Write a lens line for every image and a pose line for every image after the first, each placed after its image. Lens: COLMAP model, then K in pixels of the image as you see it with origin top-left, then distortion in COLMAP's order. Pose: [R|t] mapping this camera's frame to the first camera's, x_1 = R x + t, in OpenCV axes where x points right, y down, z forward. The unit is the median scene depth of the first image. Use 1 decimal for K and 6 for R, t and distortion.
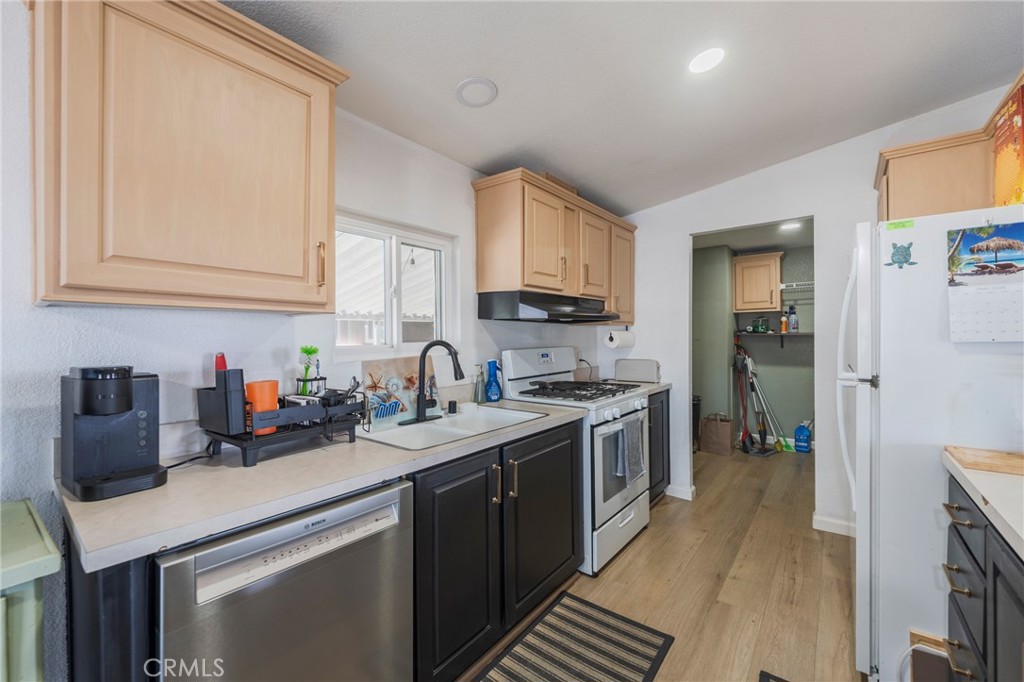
lens RADIAL K [[416.5, 0, 510.6], [0, 416.5, 337.9], [0, 0, 1]] dist [-0.000880, -0.000332]
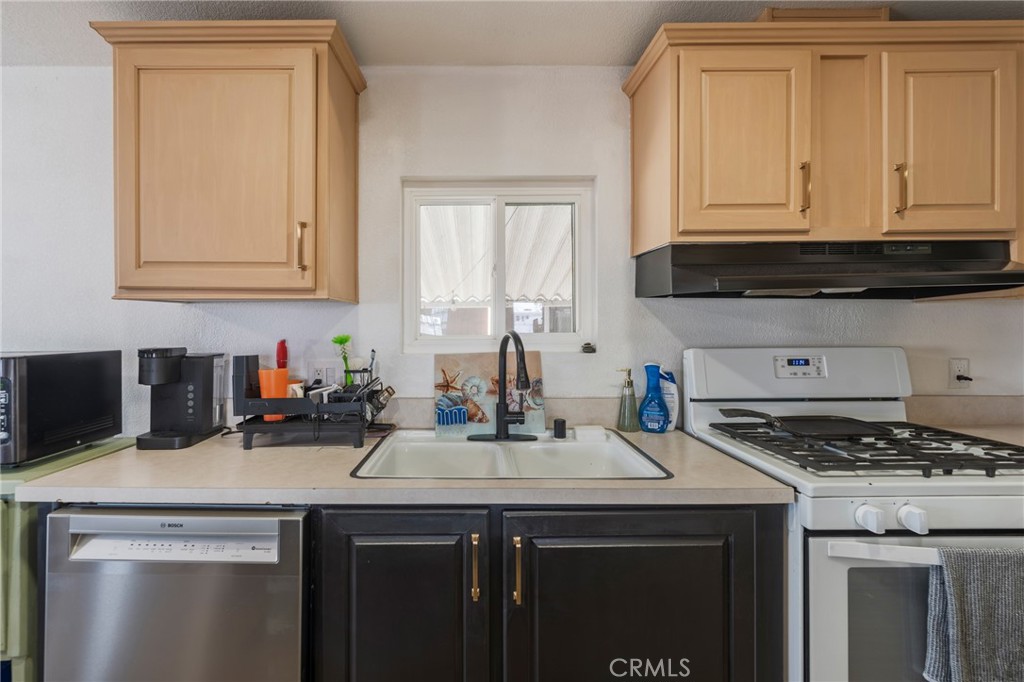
lens RADIAL K [[450.9, 0, 479.5], [0, 450.9, 325.1], [0, 0, 1]] dist [-0.002326, -0.000582]
pose [[0.616806, 0.004611, -0.787102, 0.355231], [-0.004149, 0.999988, 0.002606, -0.004665], [0.787104, 0.001658, 0.616818, 0.434658]]
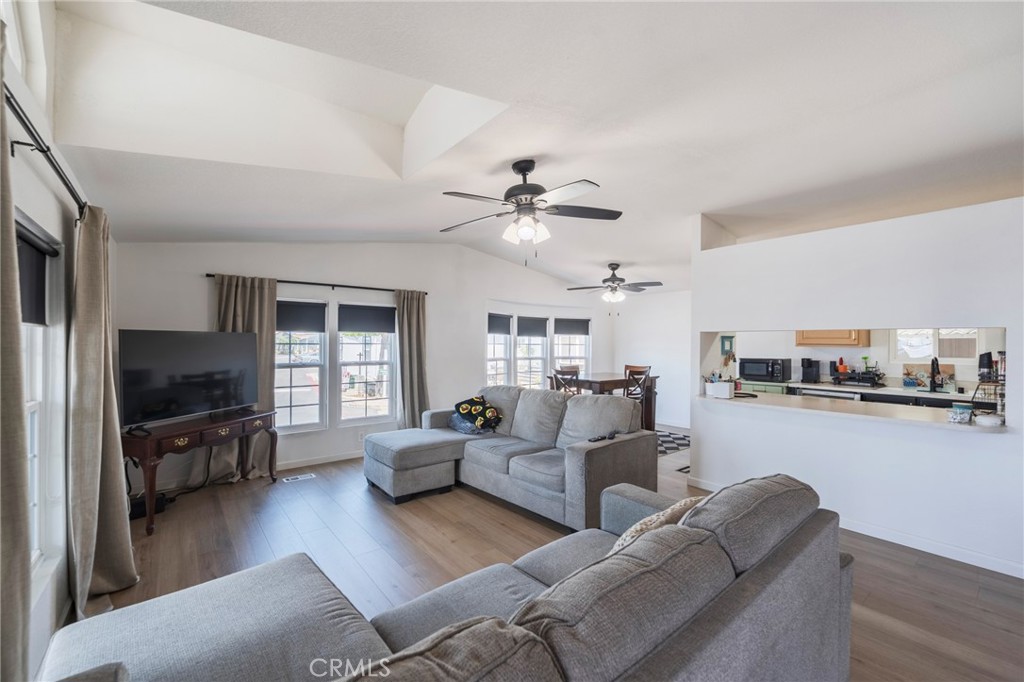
lens RADIAL K [[430.0, 0, 512.0], [0, 430.0, 341.0], [0, 0, 1]] dist [0.035047, -0.000070]
pose [[-0.212762, 0.001993, -0.977102, 2.404124], [-0.005204, 0.999981, 0.003173, -0.068520], [0.977090, 0.005760, -0.212748, -0.663275]]
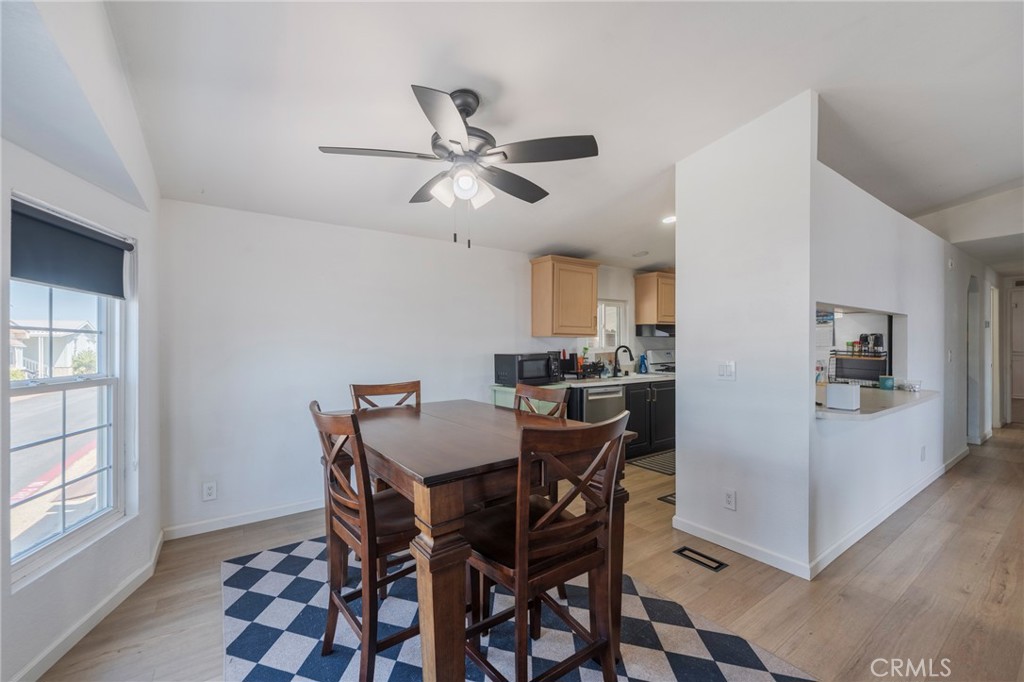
lens RADIAL K [[415.3, 0, 515.0], [0, 415.3, 344.0], [0, 0, 1]] dist [-0.000796, -0.000352]
pose [[0.959264, 0.000810, -0.282509, -0.079783], [-0.001715, 0.999994, -0.002956, 0.003839], [0.282505, 0.003320, 0.959260, -1.480878]]
